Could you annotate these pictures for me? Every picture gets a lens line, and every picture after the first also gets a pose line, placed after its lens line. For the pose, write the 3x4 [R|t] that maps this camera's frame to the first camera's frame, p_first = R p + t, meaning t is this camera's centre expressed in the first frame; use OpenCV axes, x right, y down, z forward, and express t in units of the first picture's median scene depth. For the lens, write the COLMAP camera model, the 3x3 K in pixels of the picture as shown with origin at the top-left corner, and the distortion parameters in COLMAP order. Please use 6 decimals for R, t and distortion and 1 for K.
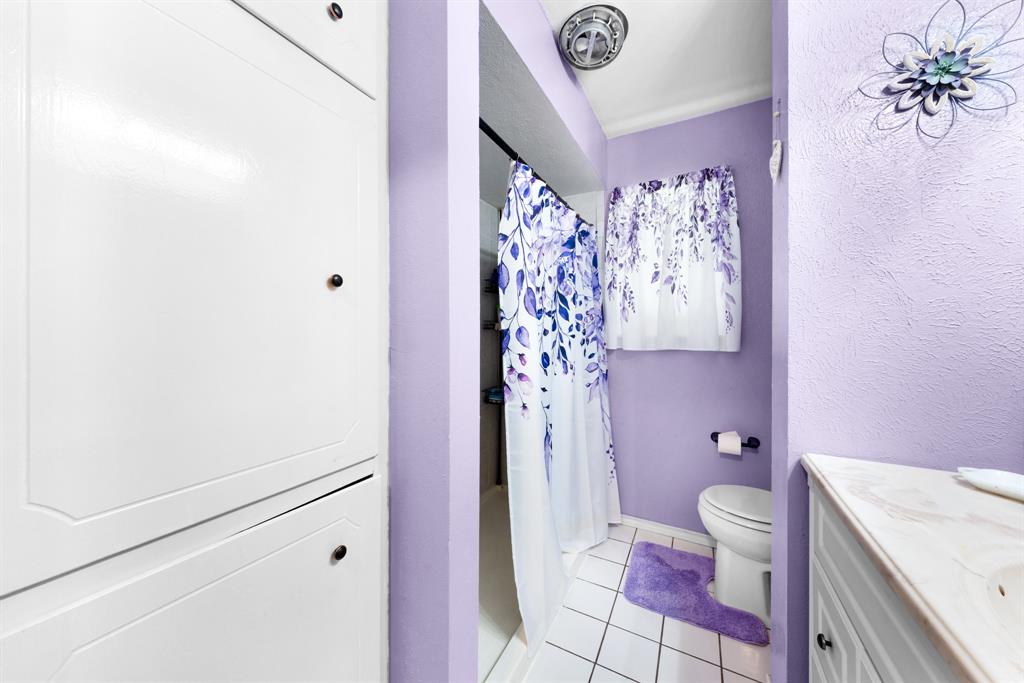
lens RADIAL K [[349.9, 0, 508.1], [0, 349.9, 333.2], [0, 0, 1]] dist [-0.002859, 0.000599]
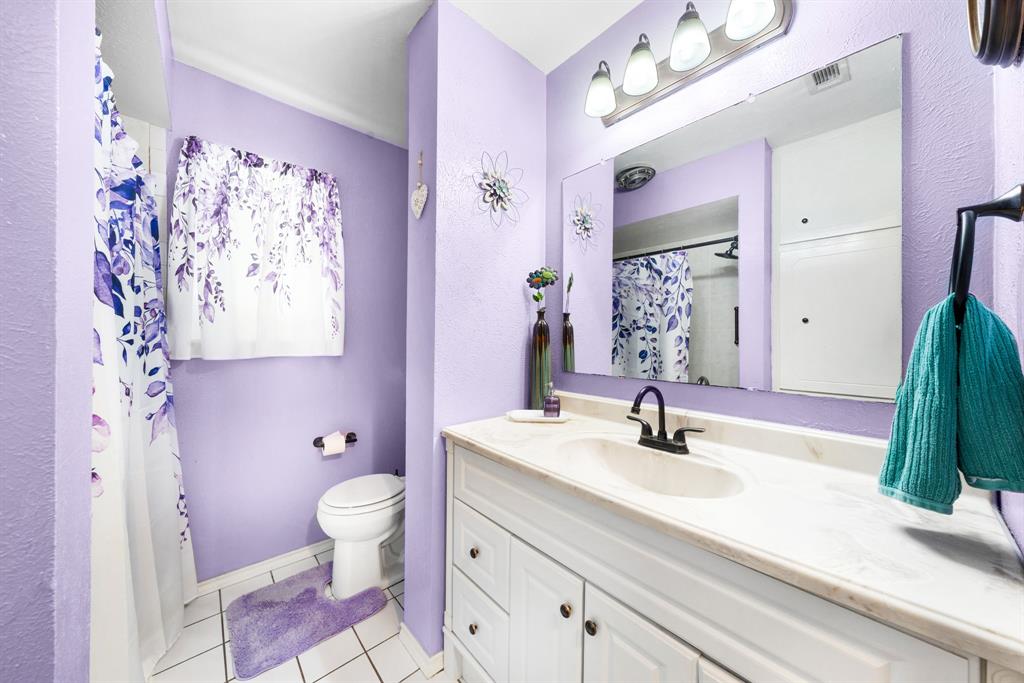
lens RADIAL K [[349.9, 0, 510.0], [0, 349.9, 337.9], [0, 0, 1]] dist [-0.002859, 0.000599]
pose [[0.333969, 0.004422, 0.942574, -0.173140], [-0.003156, 0.999989, -0.003573, 0.001979], [-0.942579, -0.001781, 0.333979, 0.161224]]
